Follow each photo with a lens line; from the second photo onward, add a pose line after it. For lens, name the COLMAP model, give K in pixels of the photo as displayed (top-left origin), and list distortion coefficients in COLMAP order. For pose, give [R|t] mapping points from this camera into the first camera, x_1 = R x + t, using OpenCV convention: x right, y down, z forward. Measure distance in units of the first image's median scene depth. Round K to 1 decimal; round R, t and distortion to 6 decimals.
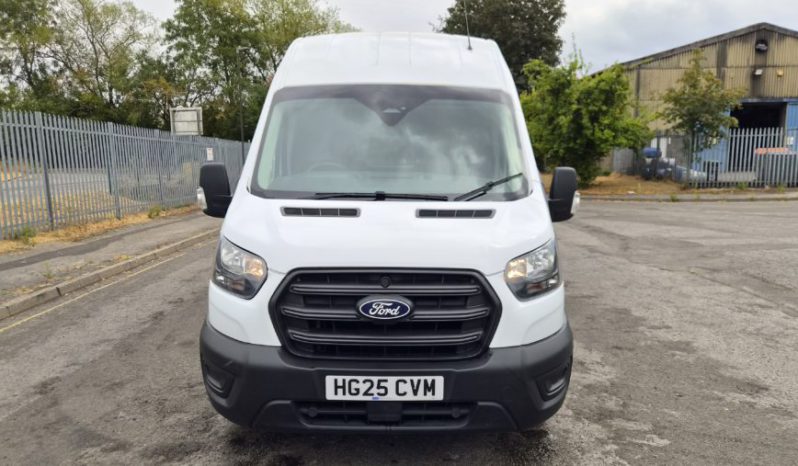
lens RADIAL K [[550.7, 0, 399.0], [0, 550.7, 233.0], [0, 0, 1]] dist [0.068425, -0.039094]
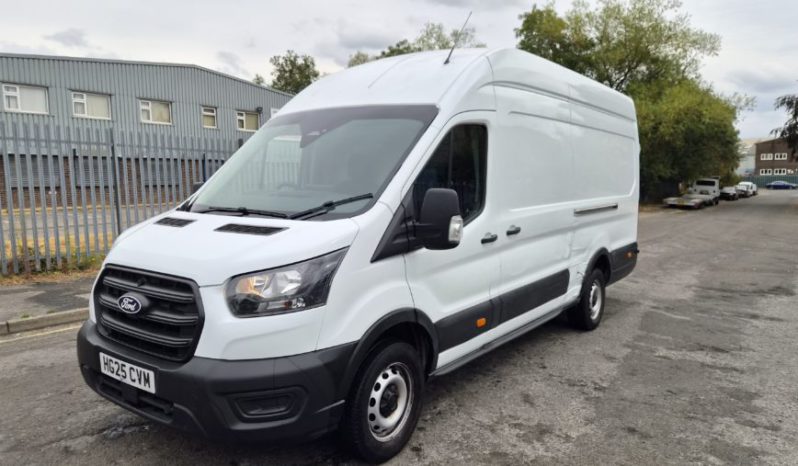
lens RADIAL K [[550.7, 0, 399.0], [0, 550.7, 233.0], [0, 0, 1]] dist [0.068425, -0.039094]
pose [[0.808164, 0.061131, -0.585776, 1.045414], [-0.085593, 0.996230, -0.014123, -0.041779], [0.582704, 0.061552, 0.810350, 0.339259]]
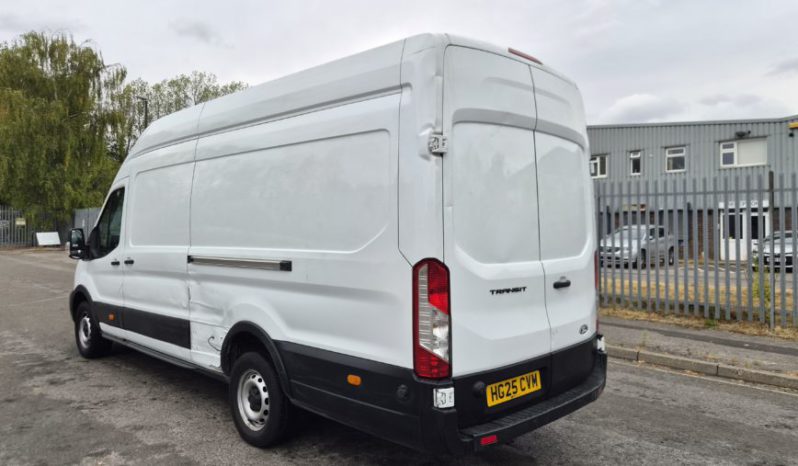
lens RADIAL K [[553.5, 0, 408.0], [0, 553.5, 230.8], [0, 0, 1]] dist [0.059663, -0.041689]
pose [[-0.688804, 0.000775, -0.724948, 1.198726], [-0.099429, 0.990448, 0.095530, -0.537084], [0.718097, 0.137882, -0.682147, 4.117041]]
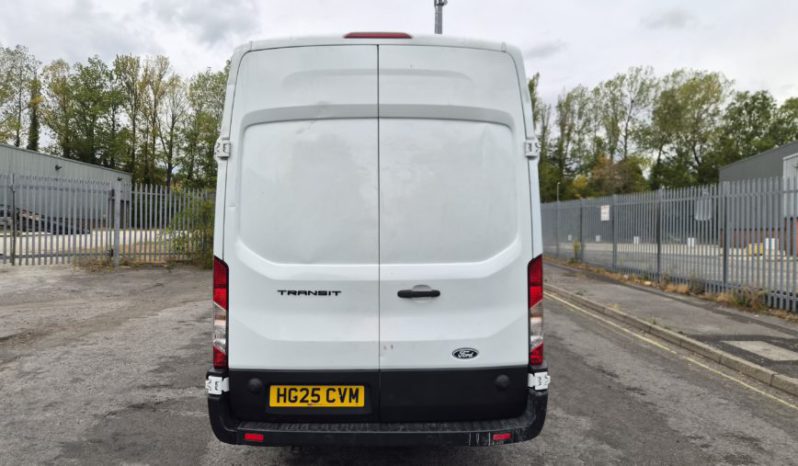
lens RADIAL K [[553.5, 0, 408.0], [0, 553.5, 230.8], [0, 0, 1]] dist [0.059663, -0.041689]
pose [[-0.999276, -0.001753, -0.038006, -0.039243], [-0.007199, 0.989602, 0.143651, -0.612558], [0.037359, 0.143821, -0.988898, 4.618515]]
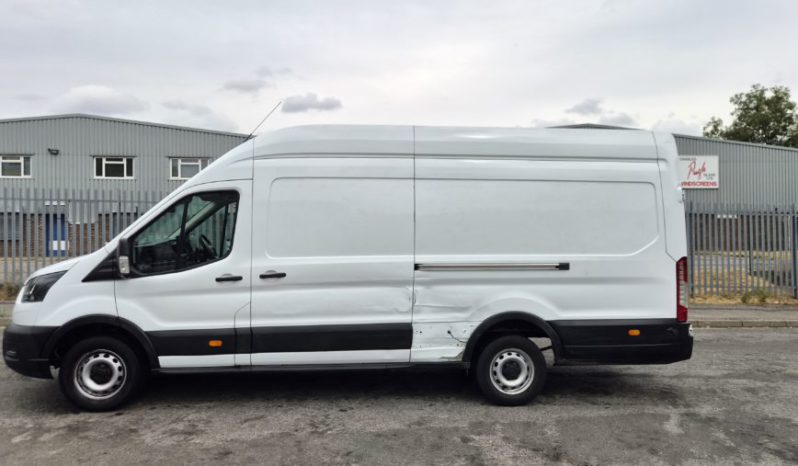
lens RADIAL K [[550.7, 0, 399.0], [0, 550.7, 233.0], [0, 0, 1]] dist [0.068425, -0.039094]
pose [[0.104476, 0.007537, -0.994499, 2.348996], [-0.142140, 0.989819, -0.007431, -0.296914], [0.984317, 0.142134, 0.104484, 2.076022]]
